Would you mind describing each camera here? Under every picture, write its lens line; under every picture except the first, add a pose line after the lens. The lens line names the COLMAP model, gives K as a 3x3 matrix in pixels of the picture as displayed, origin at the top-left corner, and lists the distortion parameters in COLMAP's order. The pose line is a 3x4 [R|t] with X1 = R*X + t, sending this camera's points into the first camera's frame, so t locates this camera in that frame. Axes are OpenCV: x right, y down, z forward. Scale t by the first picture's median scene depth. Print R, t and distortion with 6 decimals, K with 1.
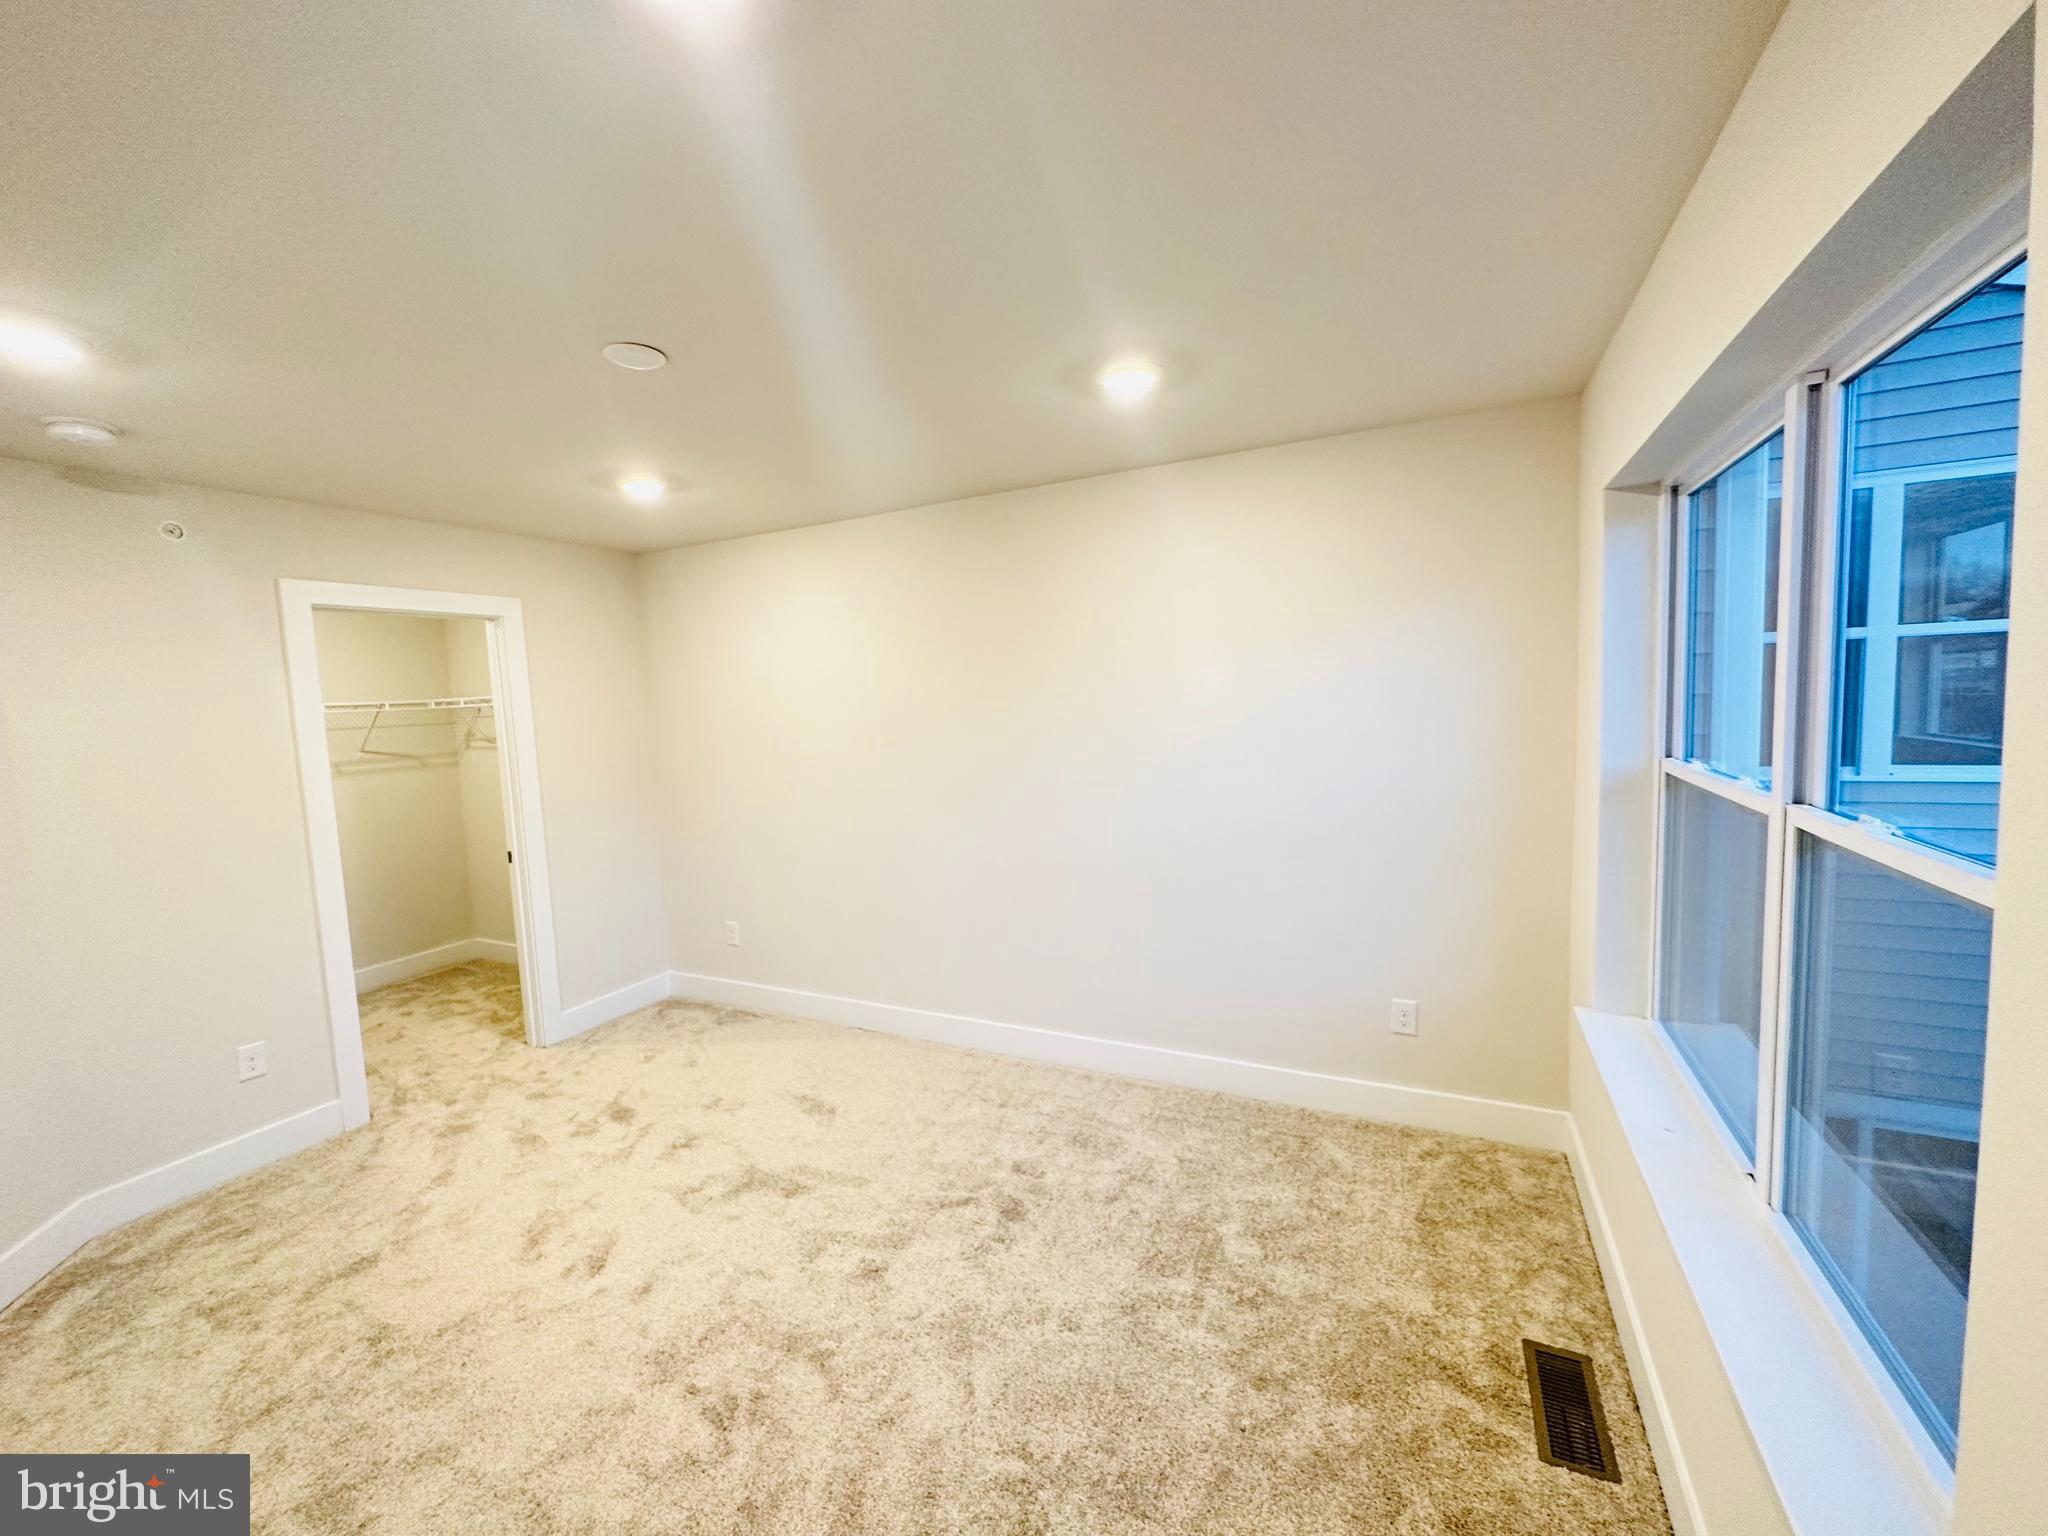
lens RADIAL K [[817.2, 0, 1022.6], [0, 817.2, 762.2], [0, 0, 1]] dist [0.000281, 0.000089]
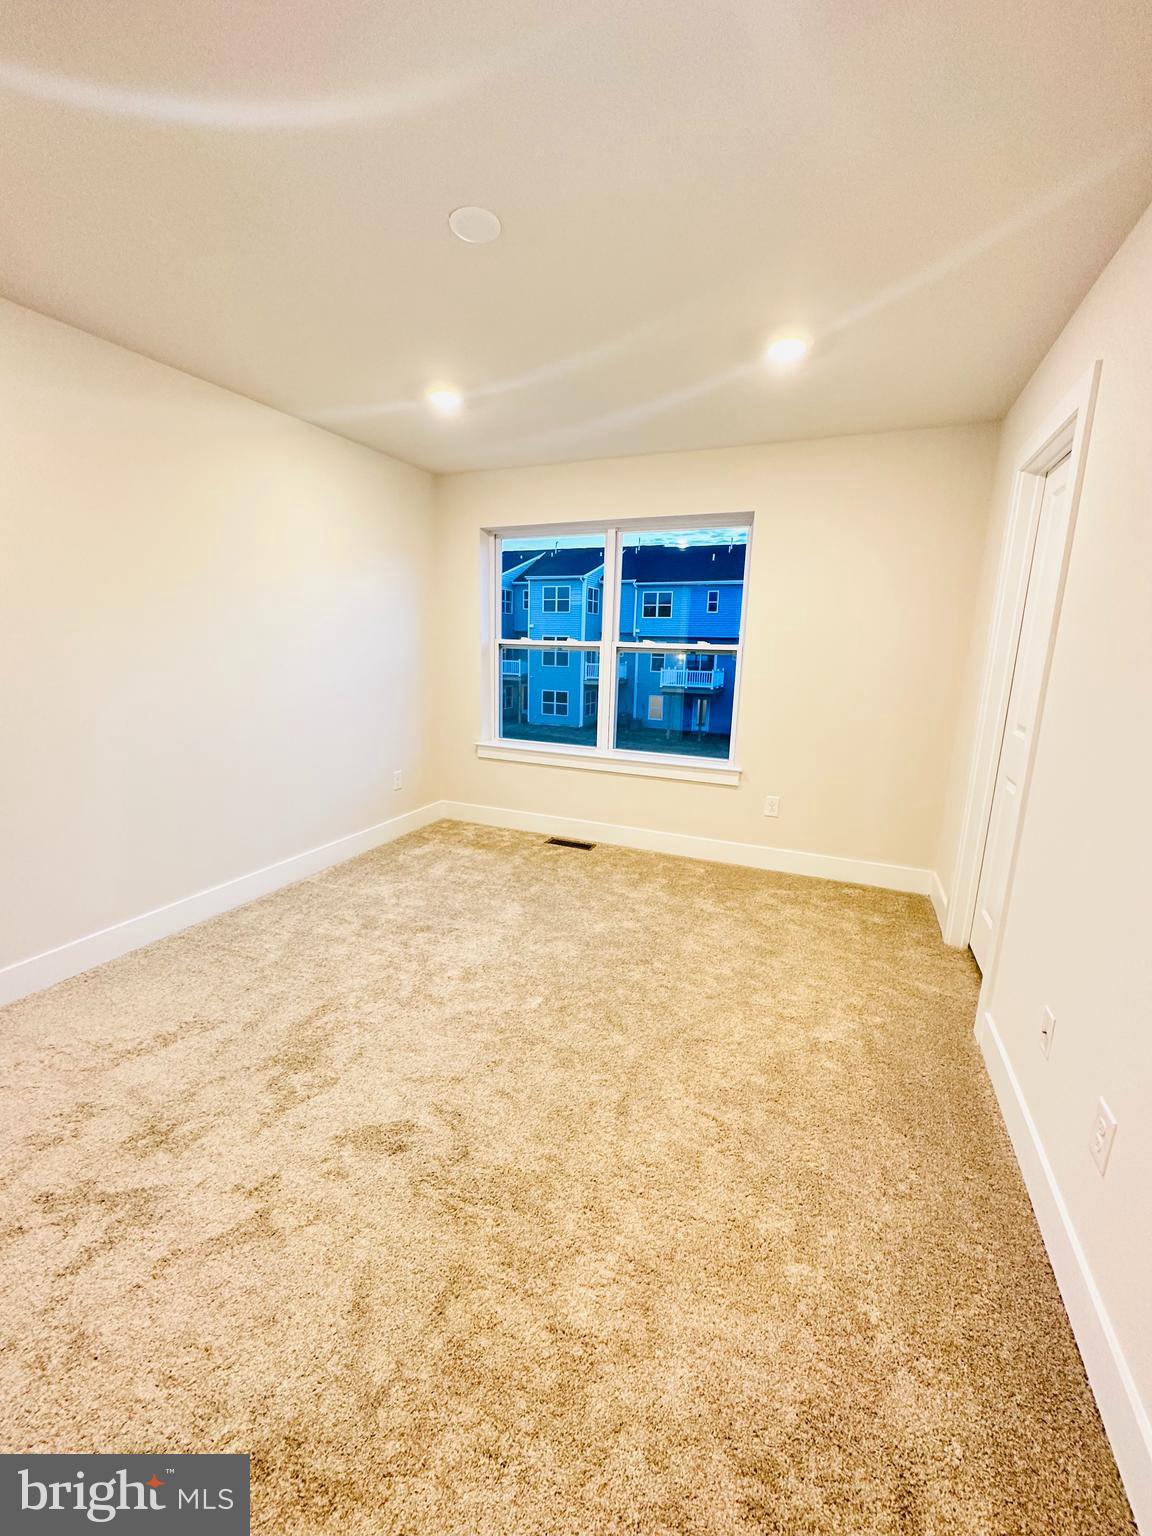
lens RADIAL K [[612.9, 0, 580.9], [0, 612.9, 767.8], [0, 0, 1]] dist [0.000281, 0.000089]
pose [[-0.051306, -0.166575, 0.984693, -1.097516], [0.063775, 0.983433, 0.169684, 0.075498], [-0.996645, 0.071505, -0.039833, 0.723997]]
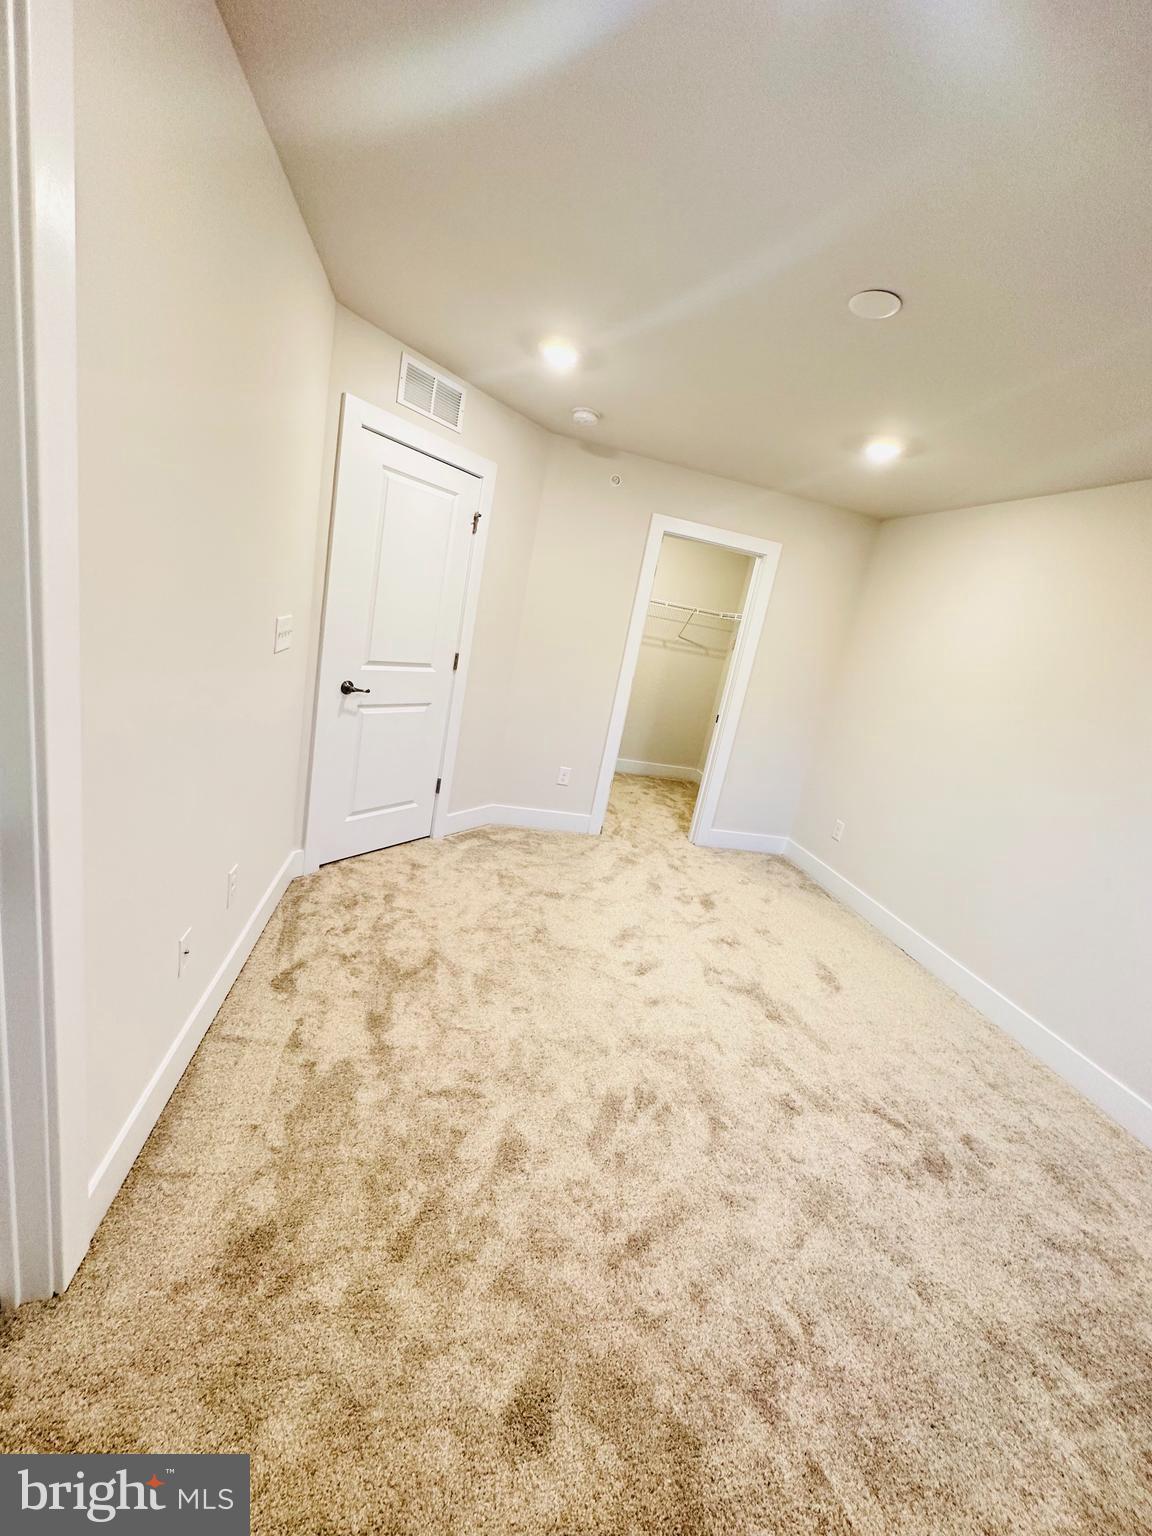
lens RADIAL K [[612.9, 0, 578.6], [0, 612.9, 768.0], [0, 0, 1]] dist [0.000281, 0.000089]
pose [[0.597379, 0.345313, -0.723808, 0.102208], [-0.273507, 0.936163, 0.220890, 0.033551], [0.753878, 0.066012, 0.653690, 0.123245]]
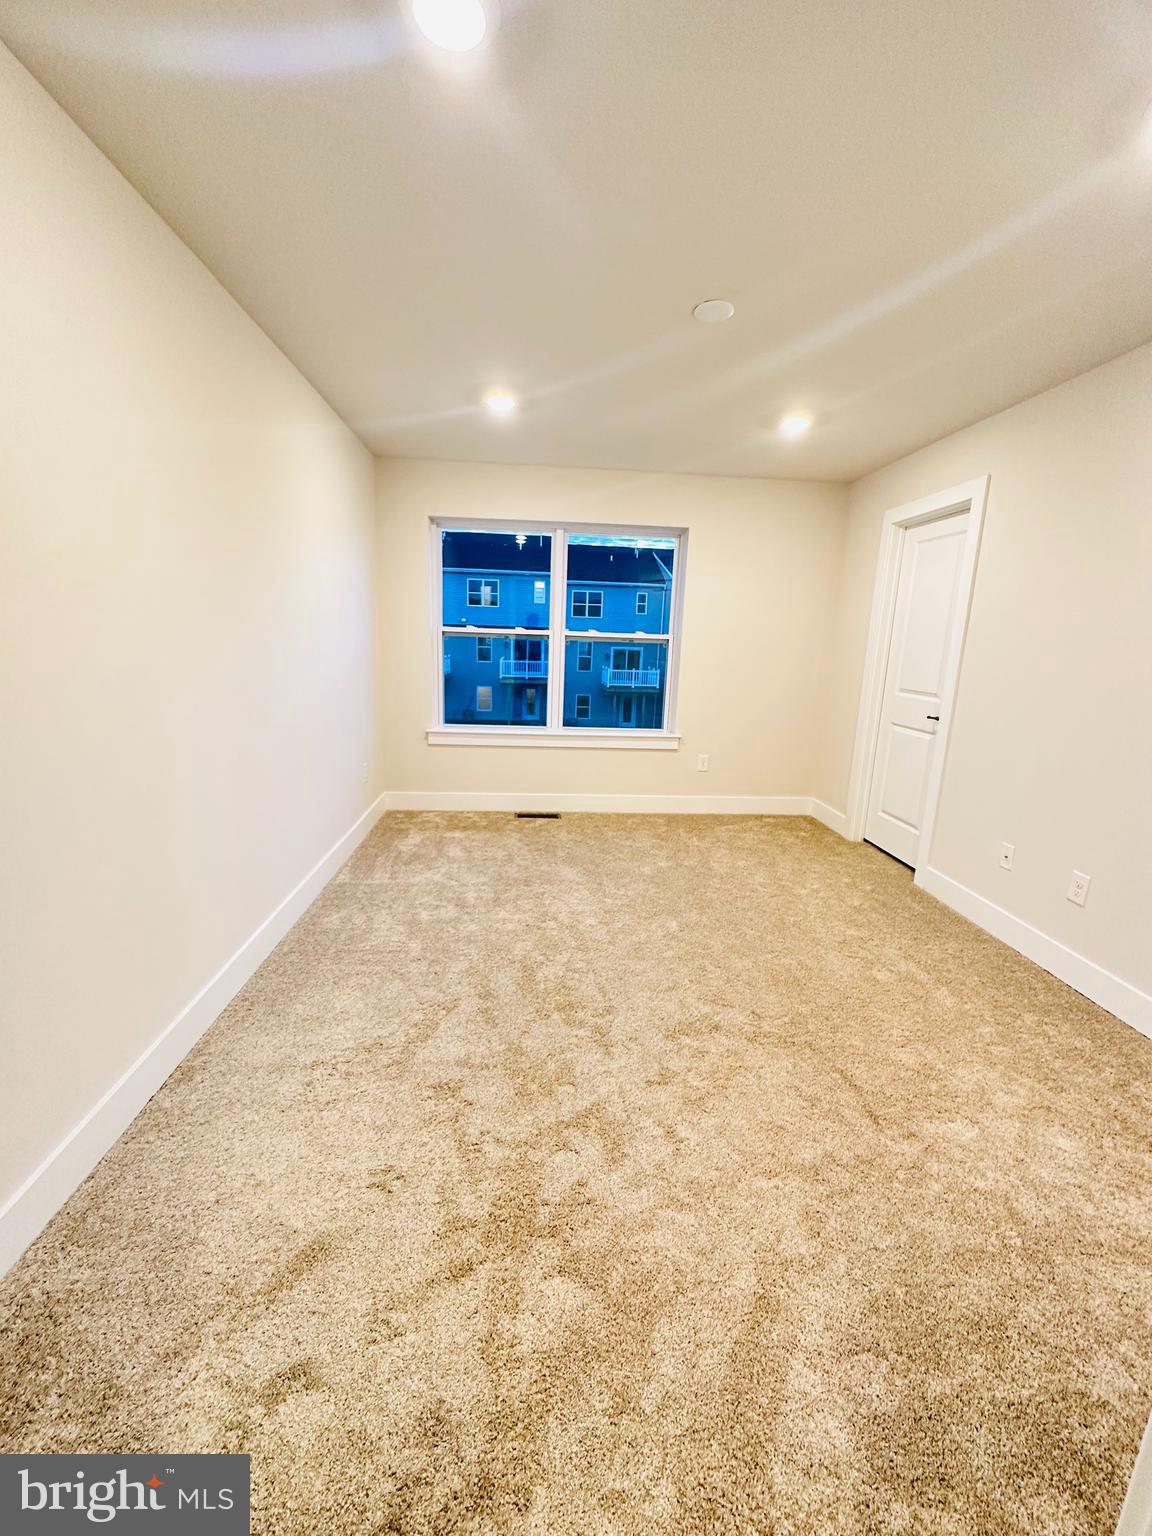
lens RADIAL K [[612.9, 0, 582.6], [0, 612.9, 766.0], [0, 0, 1]] dist [0.000281, 0.000089]
pose [[-0.509042, -0.157788, 0.846156, -1.074552], [0.058054, 0.974522, 0.216650, 0.029750], [-0.858782, 0.159407, -0.486912, 1.433006]]
